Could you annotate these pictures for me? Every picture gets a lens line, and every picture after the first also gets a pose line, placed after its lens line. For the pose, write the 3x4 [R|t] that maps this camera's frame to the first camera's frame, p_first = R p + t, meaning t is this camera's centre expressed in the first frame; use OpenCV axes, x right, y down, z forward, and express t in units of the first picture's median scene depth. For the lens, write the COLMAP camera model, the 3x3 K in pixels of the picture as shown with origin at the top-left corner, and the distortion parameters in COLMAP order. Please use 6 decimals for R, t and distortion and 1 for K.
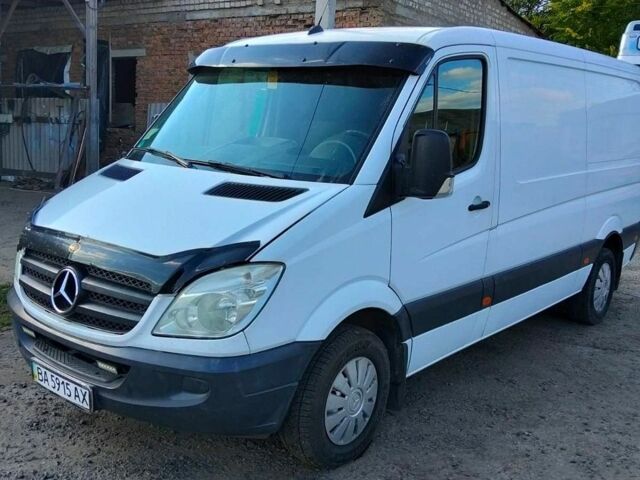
lens RADIAL K [[798.3, 0, 320.0], [0, 798.3, 240.0], [0, 0, 1]] dist [0.161421, -1.329458]
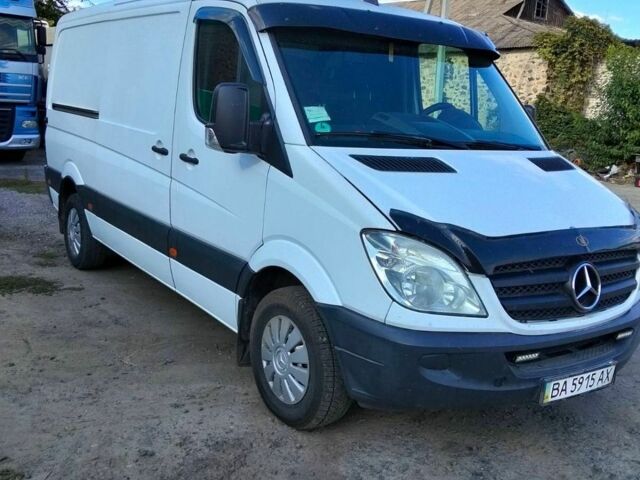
lens RADIAL K [[798.3, 0, 320.0], [0, 798.3, 240.0], [0, 0, 1]] dist [0.161421, -1.329458]
pose [[0.252251, -0.213062, 0.943914, -1.309569], [0.115806, 0.975095, 0.189152, -0.213334], [-0.960707, 0.061597, 0.270643, 1.047429]]
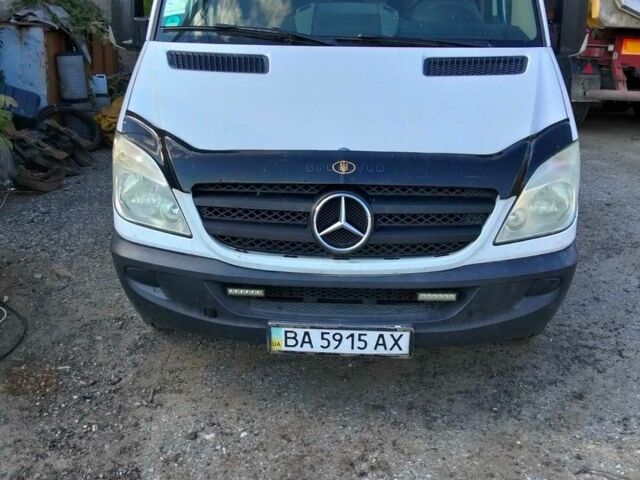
lens RADIAL K [[798.3, 0, 320.0], [0, 798.3, 240.0], [0, 0, 1]] dist [0.161421, -1.329458]
pose [[0.780613, -0.240247, 0.576997, -0.789370], [0.129766, 0.965354, 0.226391, -0.098677], [-0.611396, -0.101849, 0.784743, 0.402986]]
